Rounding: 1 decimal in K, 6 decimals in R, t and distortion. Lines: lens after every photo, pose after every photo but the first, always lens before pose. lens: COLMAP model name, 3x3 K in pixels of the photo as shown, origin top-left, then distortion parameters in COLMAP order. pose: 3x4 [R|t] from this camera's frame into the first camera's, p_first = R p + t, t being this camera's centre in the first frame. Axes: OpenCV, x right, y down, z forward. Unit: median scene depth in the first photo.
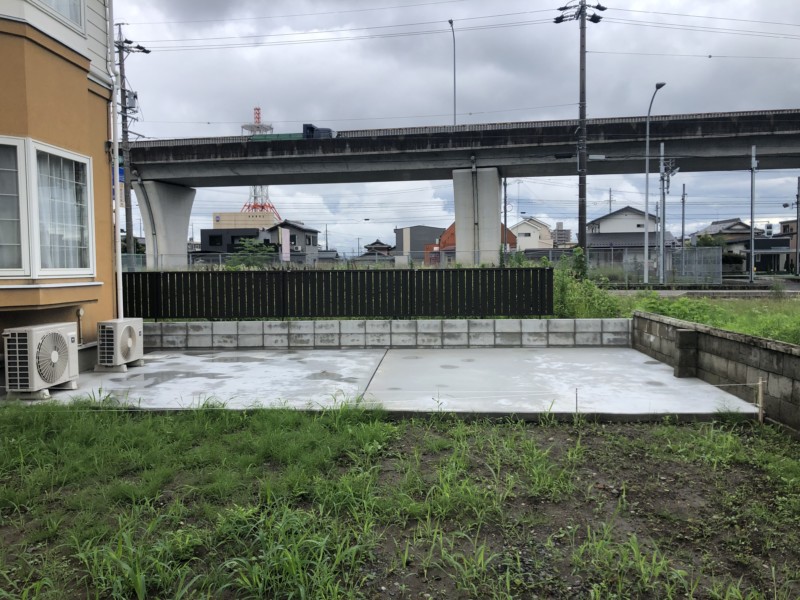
lens RADIAL K [[655.6, 0, 402.9], [0, 655.6, 299.3], [0, 0, 1]] dist [0.029129, -0.031205]
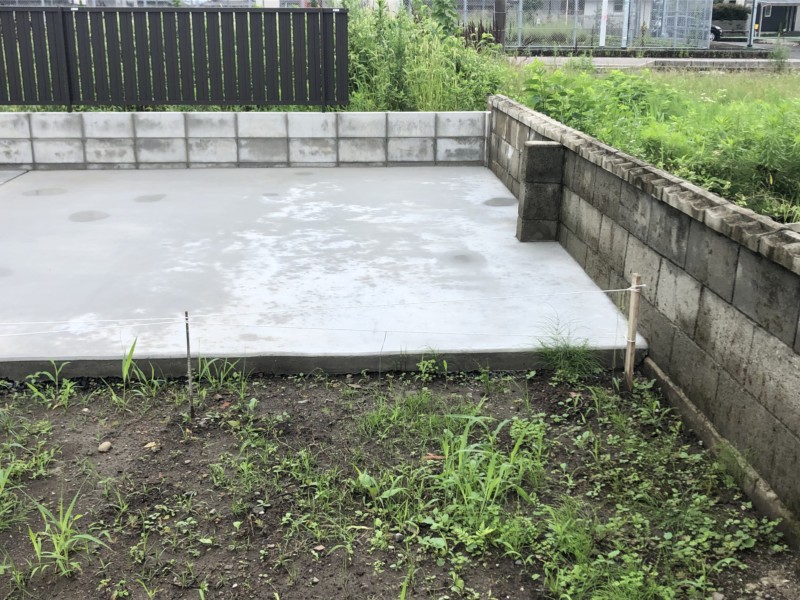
lens RADIAL K [[909.2, 0, 401.6], [0, 909.2, 306.0], [0, 0, 1]] dist [0.018491, 0.000000]
pose [[0.992192, -0.023567, 0.122475, 0.178556], [-0.008084, 0.967769, 0.251710, -0.003429], [-0.124460, -0.250735, 0.960022, 0.253150]]
